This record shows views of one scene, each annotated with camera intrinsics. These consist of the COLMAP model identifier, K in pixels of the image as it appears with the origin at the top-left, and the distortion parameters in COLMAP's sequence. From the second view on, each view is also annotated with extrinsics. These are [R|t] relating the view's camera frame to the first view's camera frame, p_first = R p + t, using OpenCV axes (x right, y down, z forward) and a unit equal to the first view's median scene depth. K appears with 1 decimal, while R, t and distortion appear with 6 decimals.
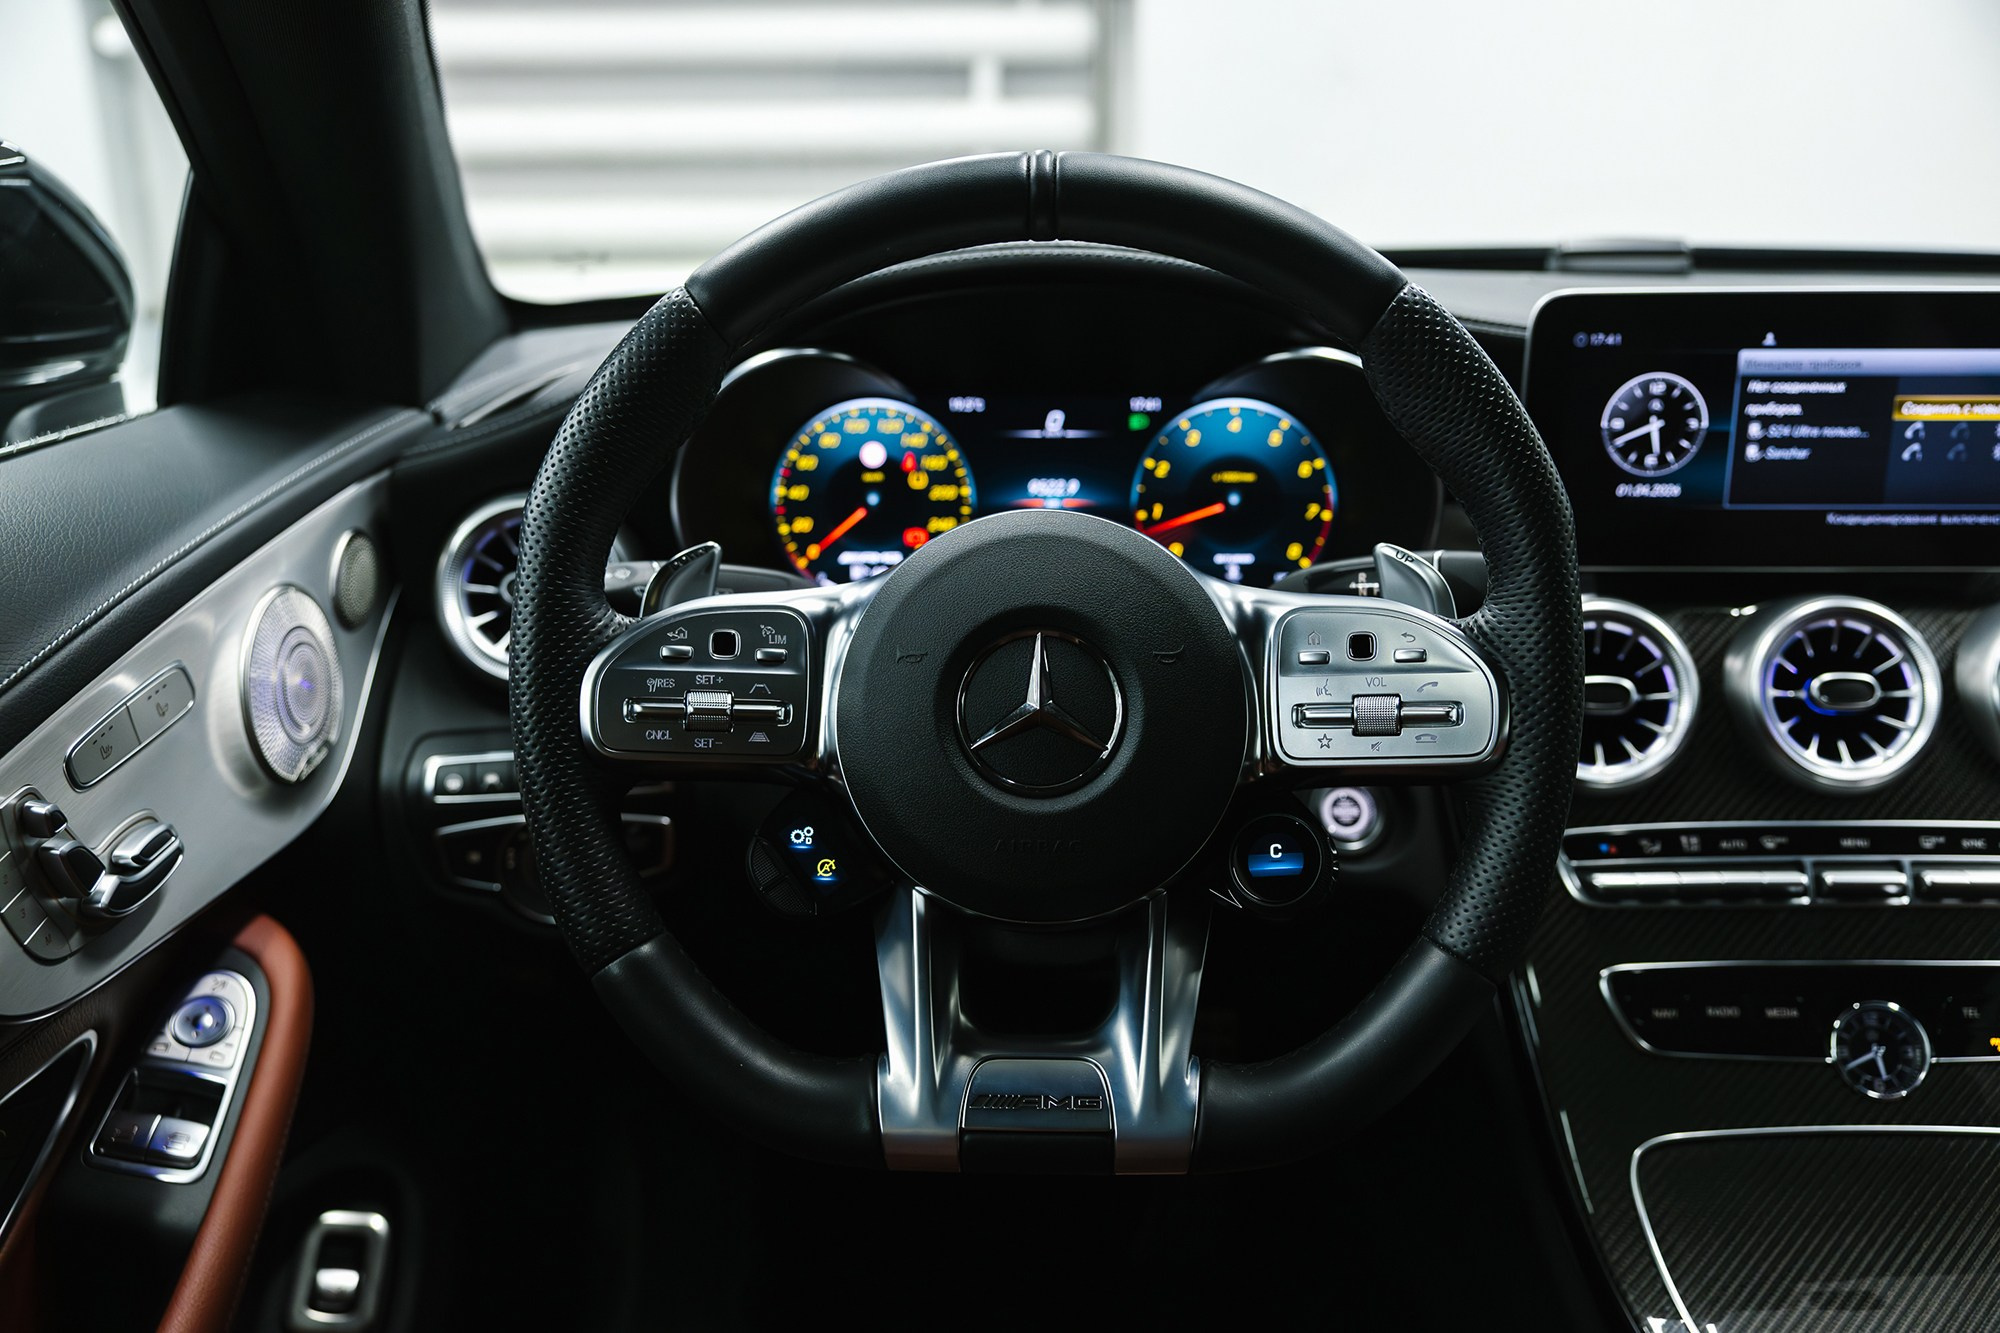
lens RADIAL K [[1950.4, 0, 1003.6], [0, 1950.4, 655.2], [0, 0, 1]] dist [0.036169, 0.000000]
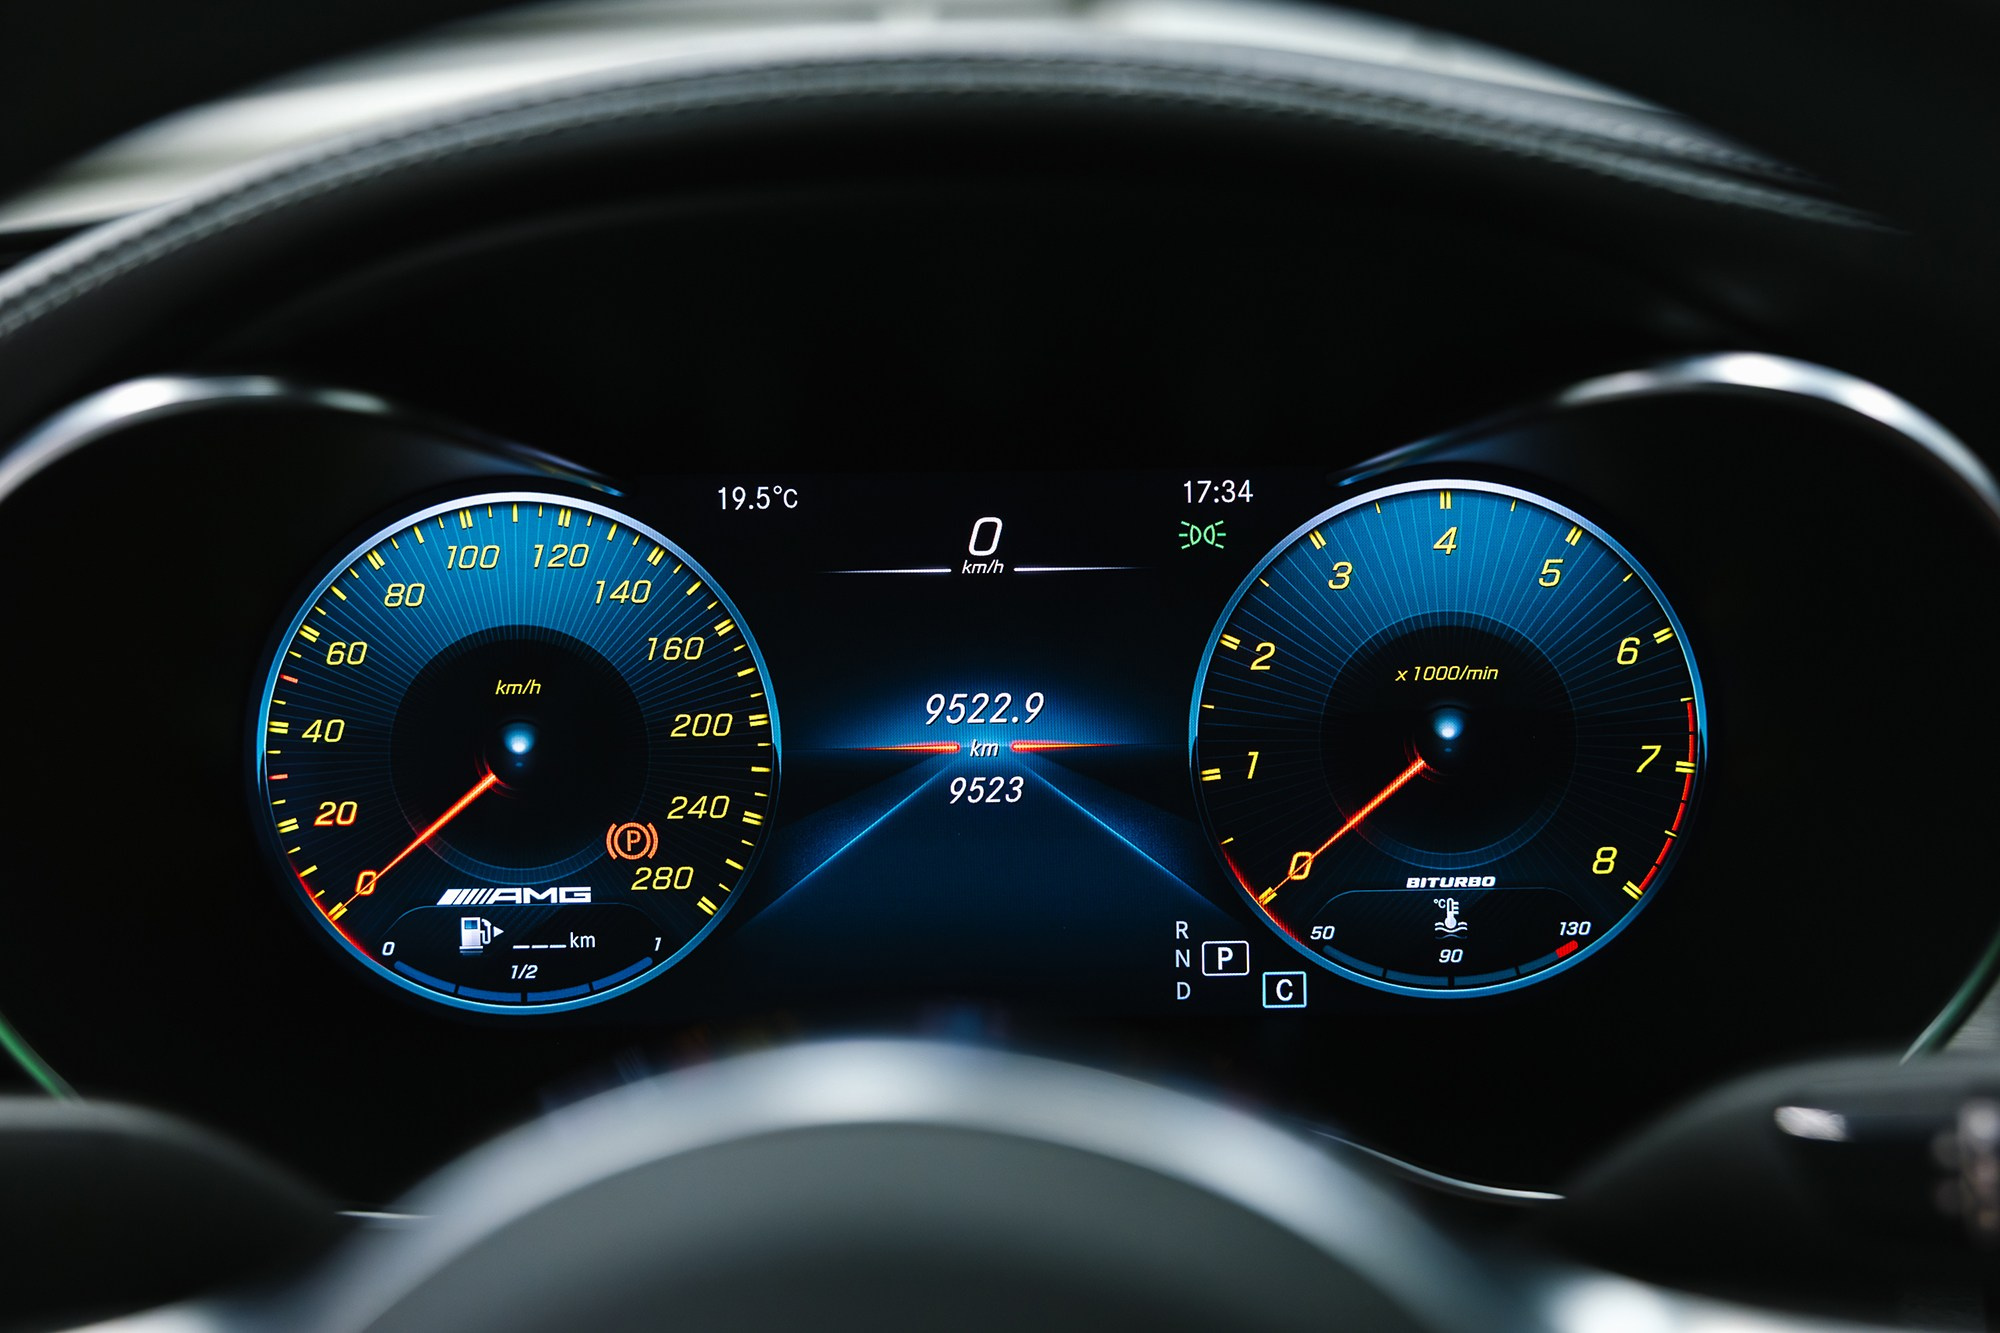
lens RADIAL K [[2619.5, 0, 1004.0], [0, 2619.5, 656.6], [0, 0, 1]] dist [0.048281, 0.000000]
pose [[0.999676, -0.015458, 0.020230, 0.018976], [0.015684, 0.999816, -0.011053, -0.090351], [-0.020056, 0.011367, 0.999734, 0.479047]]
